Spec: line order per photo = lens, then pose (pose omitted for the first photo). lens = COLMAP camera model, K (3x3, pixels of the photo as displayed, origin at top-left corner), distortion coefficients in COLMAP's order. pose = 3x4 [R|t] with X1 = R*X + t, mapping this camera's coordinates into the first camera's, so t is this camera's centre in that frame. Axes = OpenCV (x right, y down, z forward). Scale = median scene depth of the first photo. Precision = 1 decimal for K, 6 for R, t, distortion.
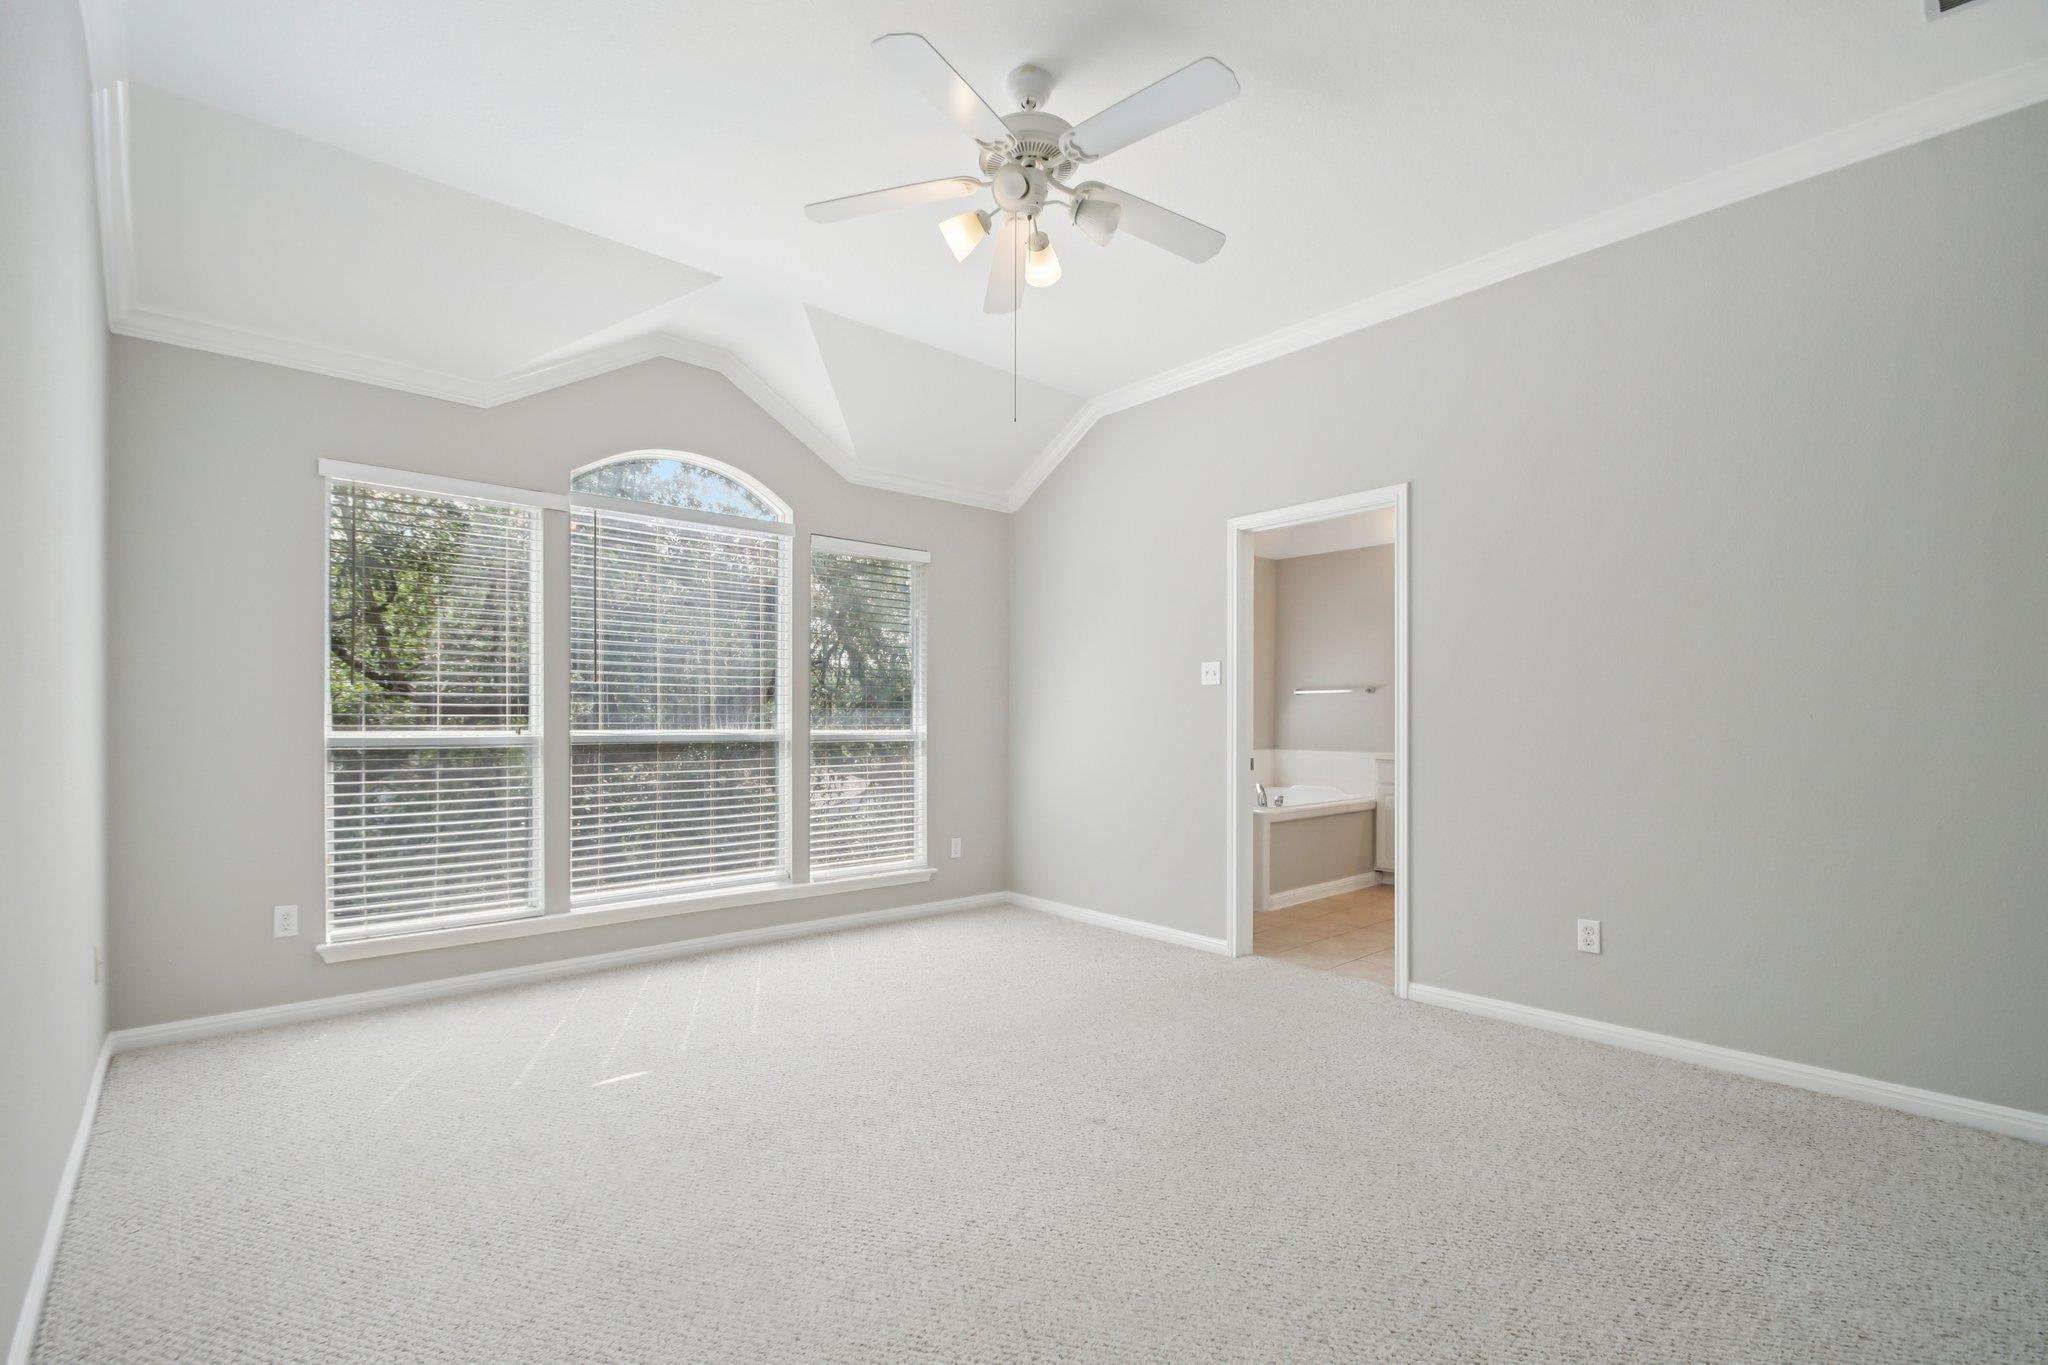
lens RADIAL K [[904.9, 0, 1048.1], [0, 904.9, 712.9], [0, 0, 1]] dist [0.020756, -0.013520]
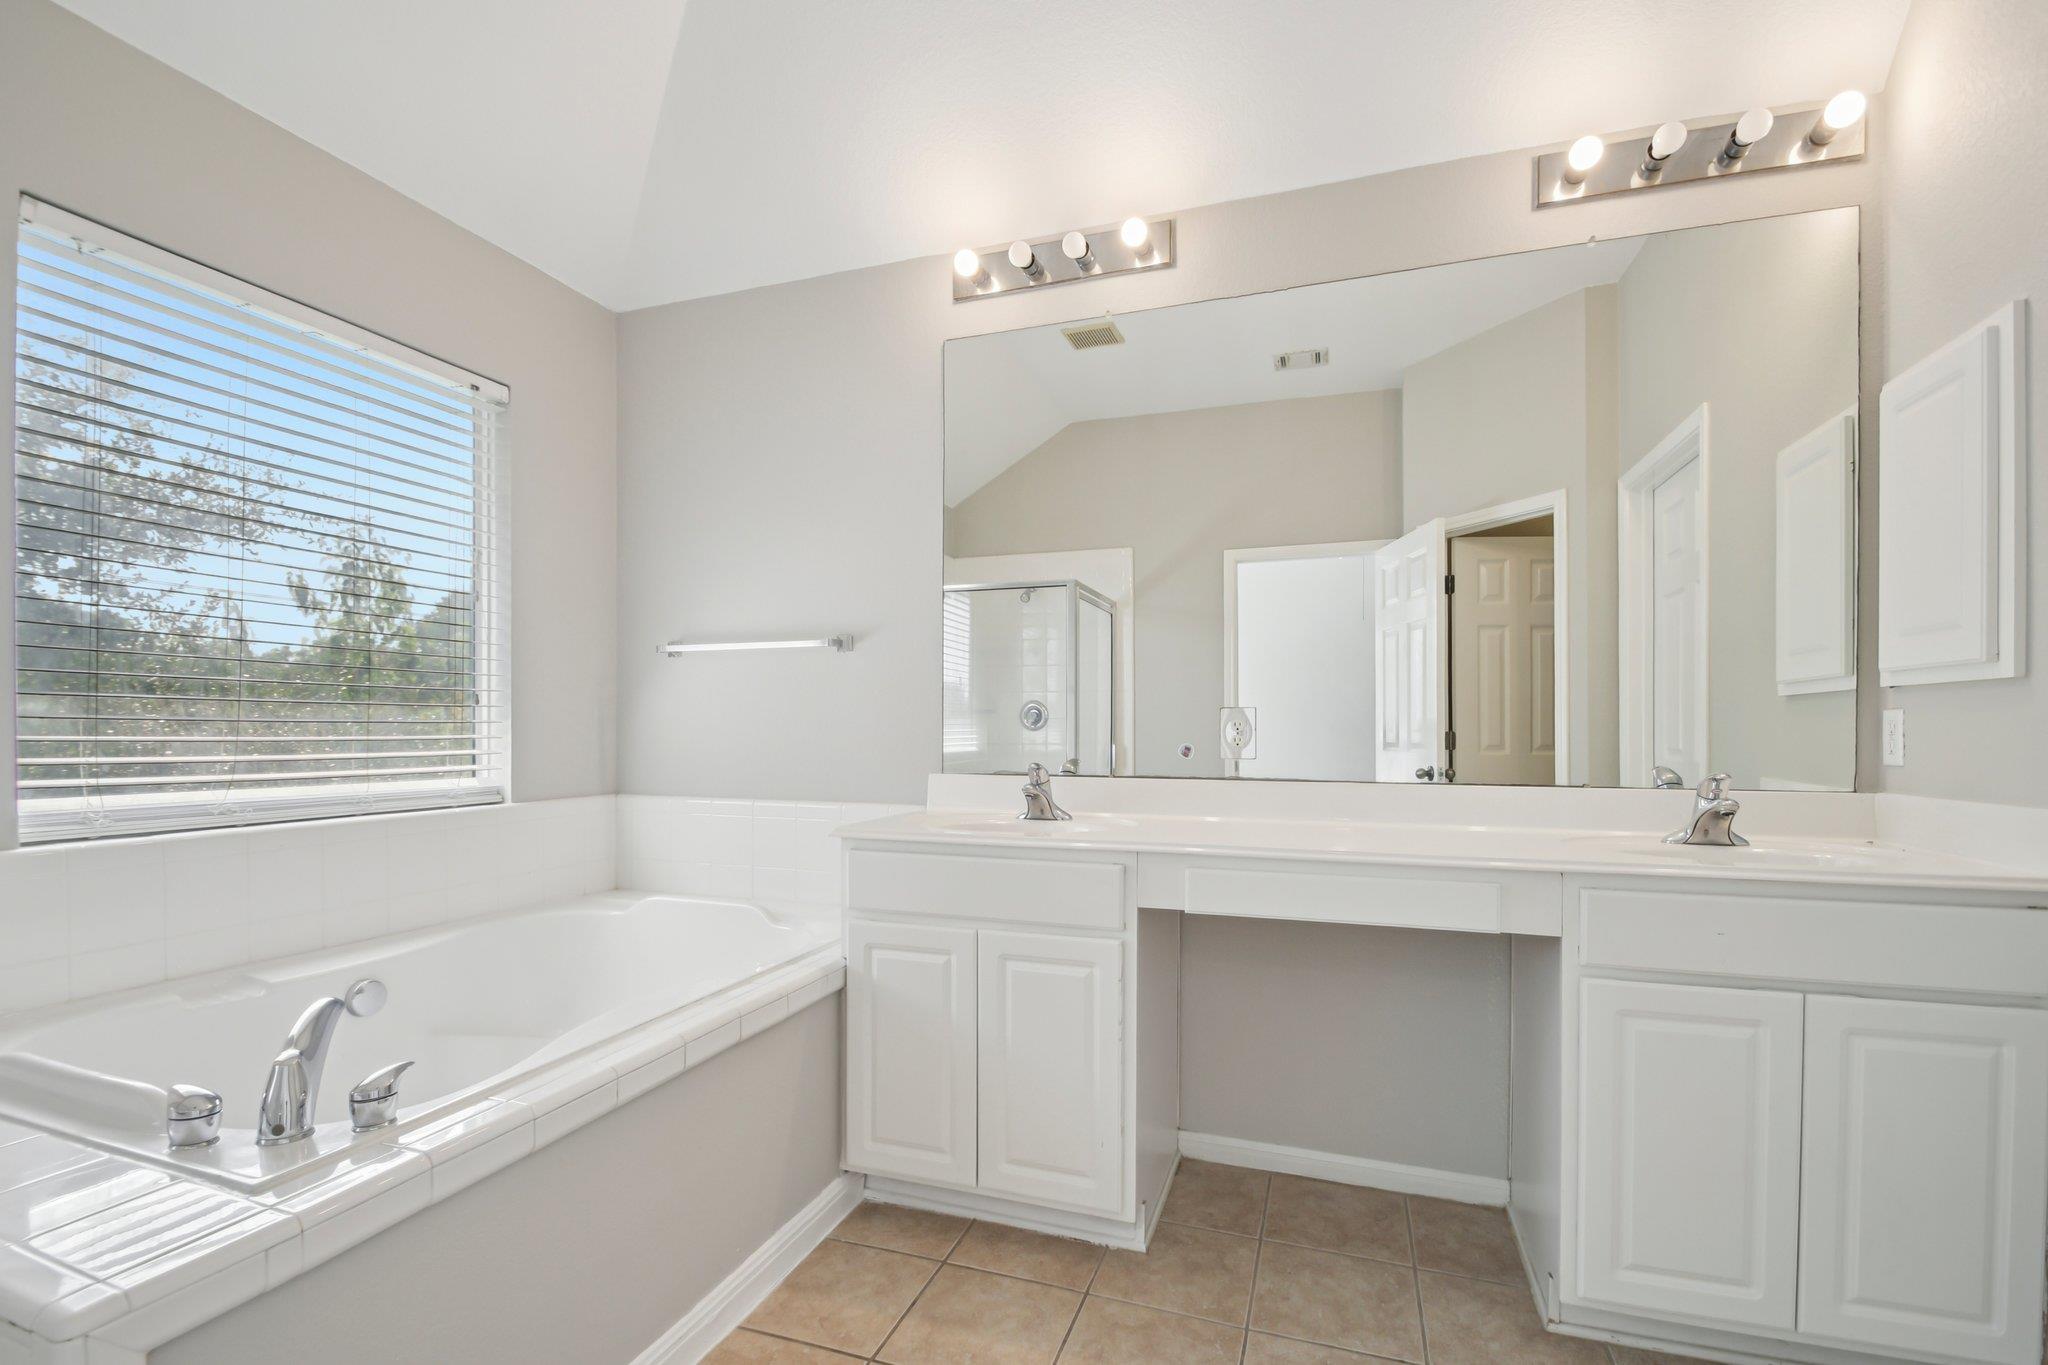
lens RADIAL K [[904.9, 0, 1048.1], [0, 904.9, 712.9], [0, 0, 1]] dist [0.020756, -0.013520]
pose [[0.876138, 0.010664, 0.481942, 0.384425], [-0.009243, 0.999943, -0.005323, 0.008949], [-0.481971, 0.000210, 0.876187, 0.976336]]
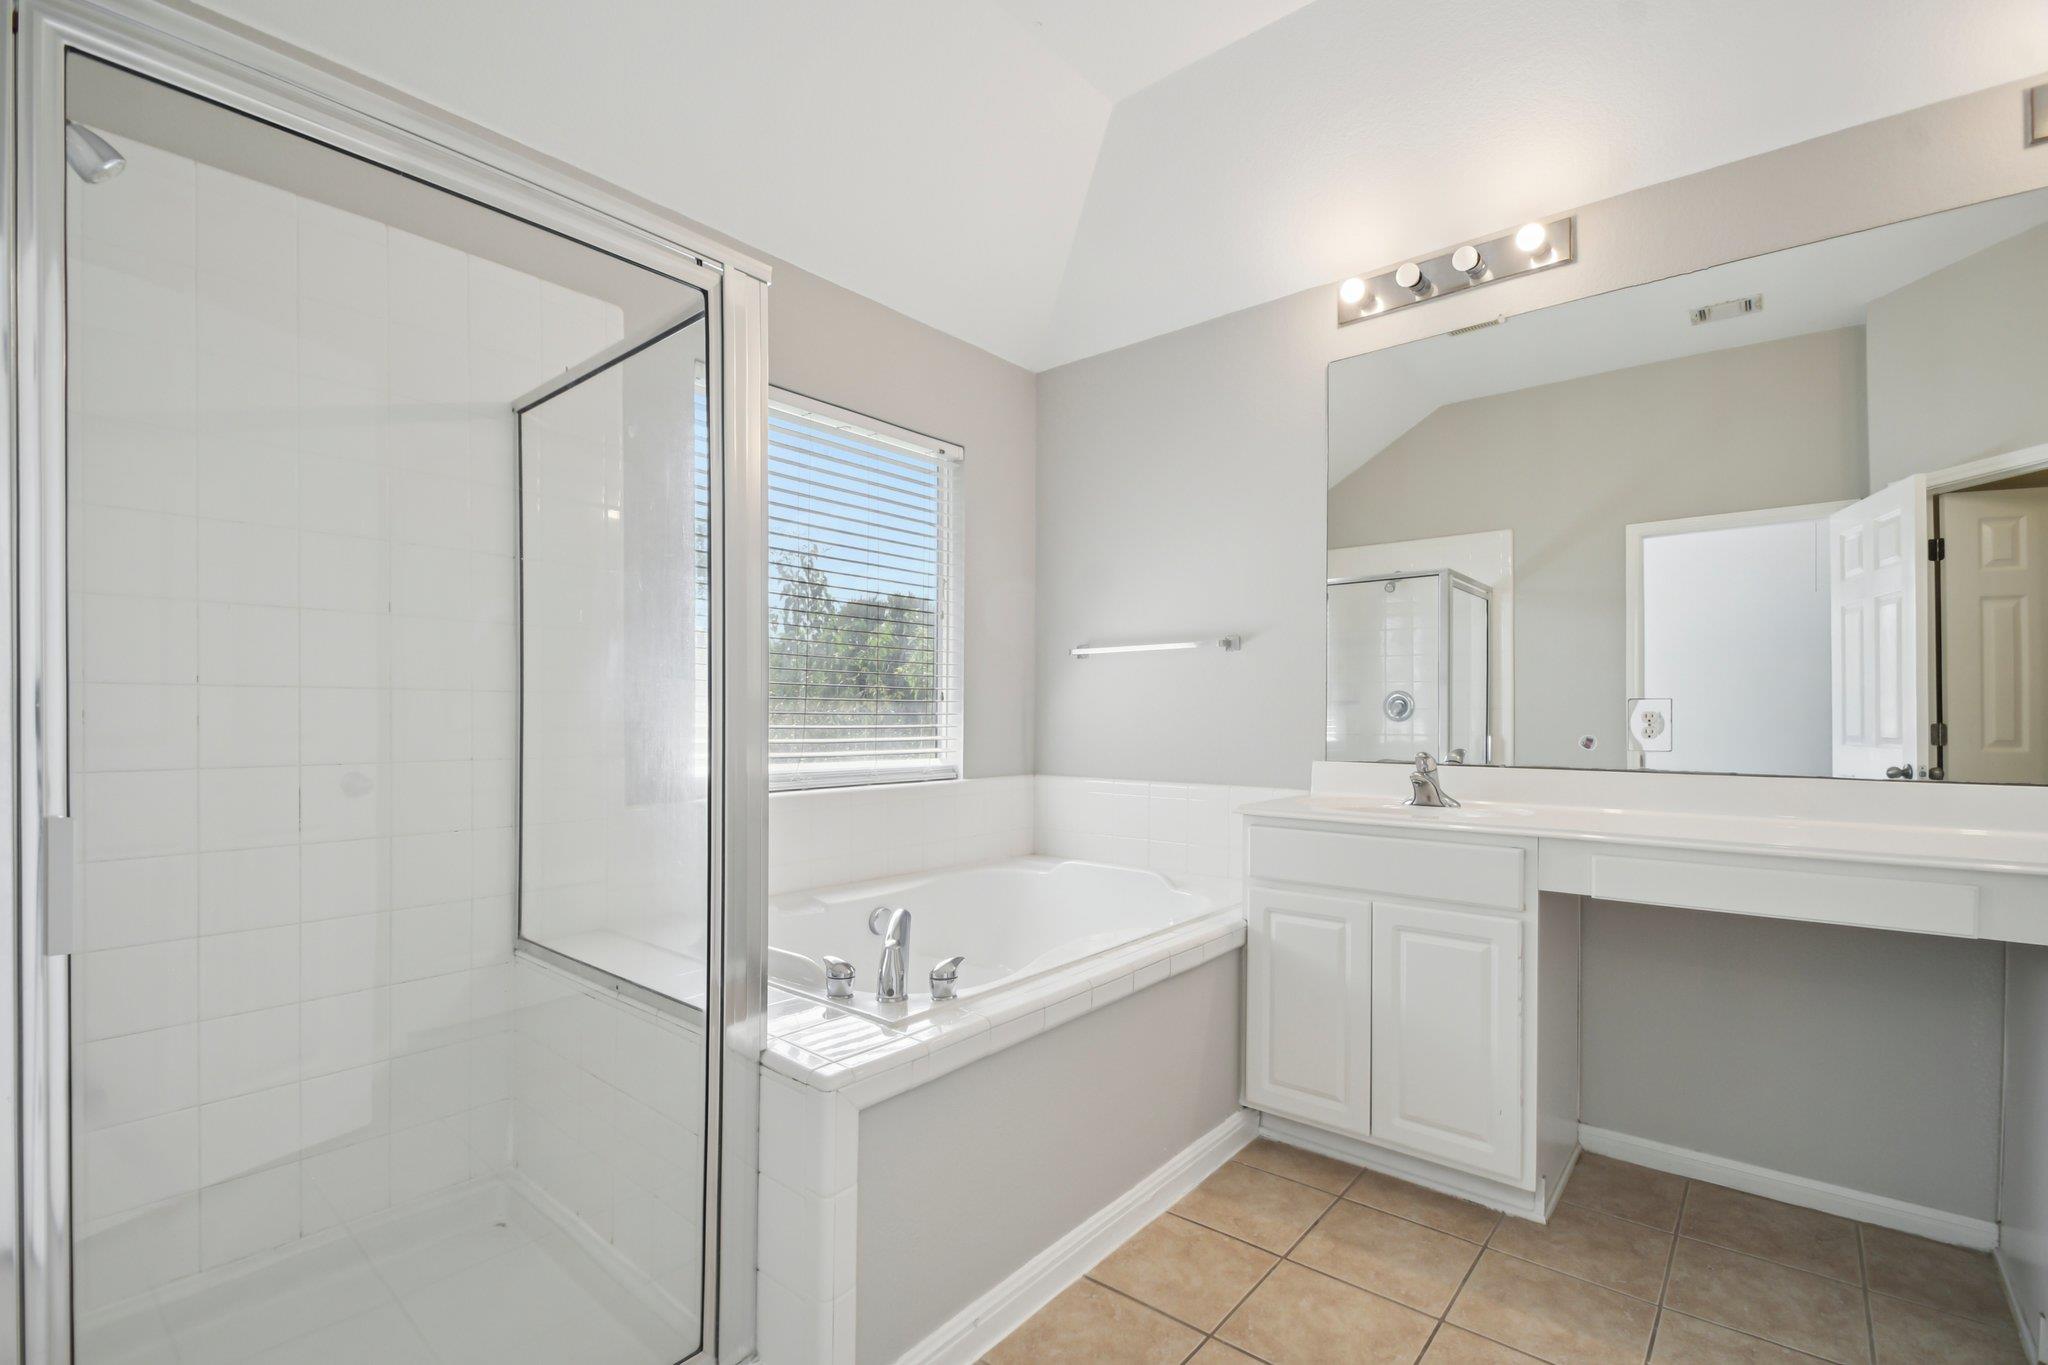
lens RADIAL K [[904.9, 0, 1048.1], [0, 904.9, 712.9], [0, 0, 1]] dist [0.020756, -0.013520]
pose [[0.990794, 0.003268, 0.135340, 0.329122], [-0.004428, 0.999956, 0.008275, 0.007272], [-0.135307, -0.008799, 0.990765, 0.919935]]
